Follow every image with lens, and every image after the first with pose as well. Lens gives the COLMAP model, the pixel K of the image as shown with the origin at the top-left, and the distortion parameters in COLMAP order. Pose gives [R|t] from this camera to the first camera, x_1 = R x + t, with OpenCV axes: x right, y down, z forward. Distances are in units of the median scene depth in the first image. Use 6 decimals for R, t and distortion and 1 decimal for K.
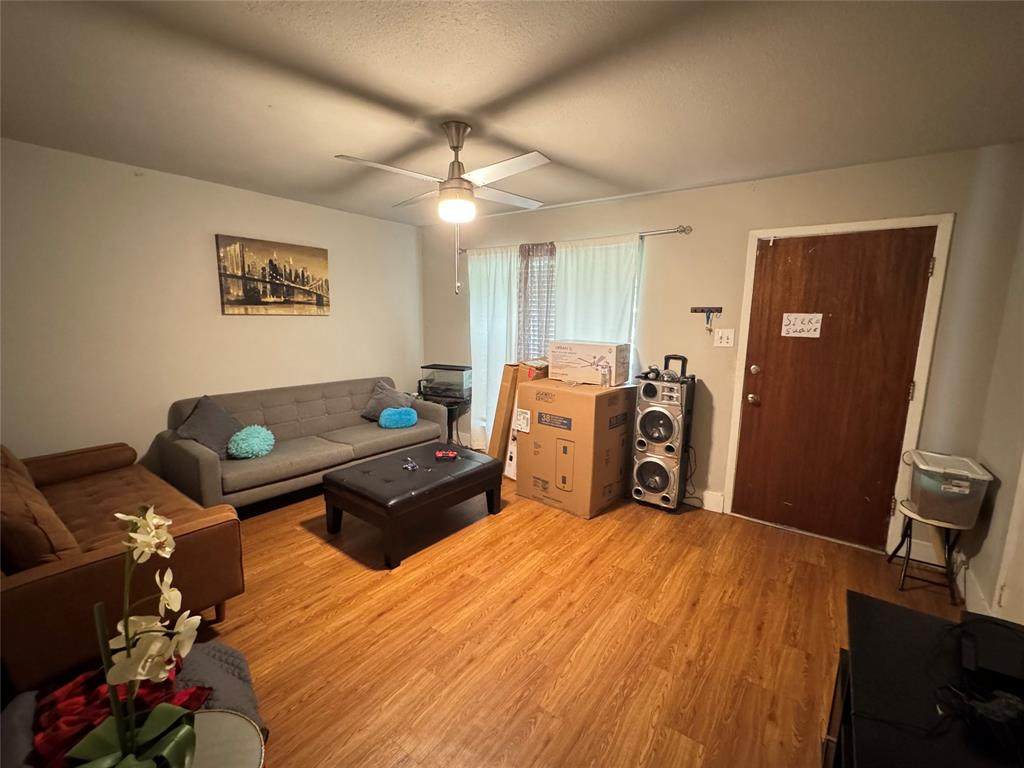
lens RADIAL K [[438.8, 0, 510.8], [0, 438.8, 383.0], [0, 0, 1]] dist [-0.002694, 0.000120]
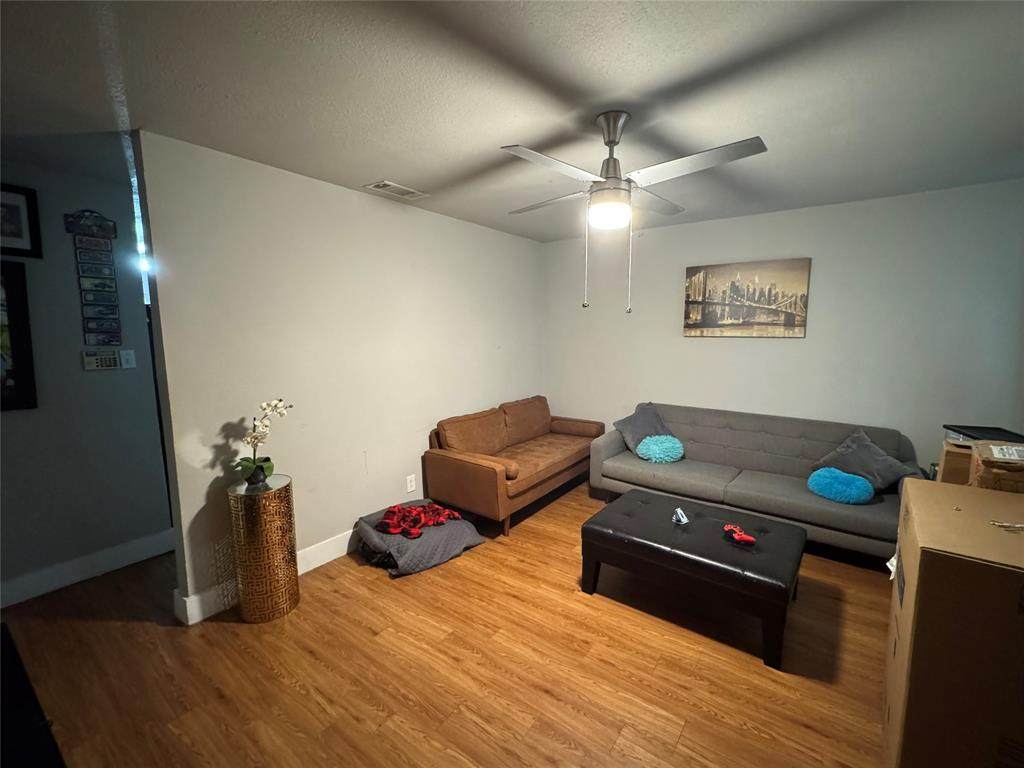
lens RADIAL K [[438.8, 0, 510.8], [0, 438.8, 383.0], [0, 0, 1]] dist [-0.002694, 0.000120]
pose [[0.015760, 0.104240, -0.994427, 0.490277], [-0.154802, 0.982813, 0.100569, -0.083405], [0.987820, 0.152355, 0.031626, 0.542418]]
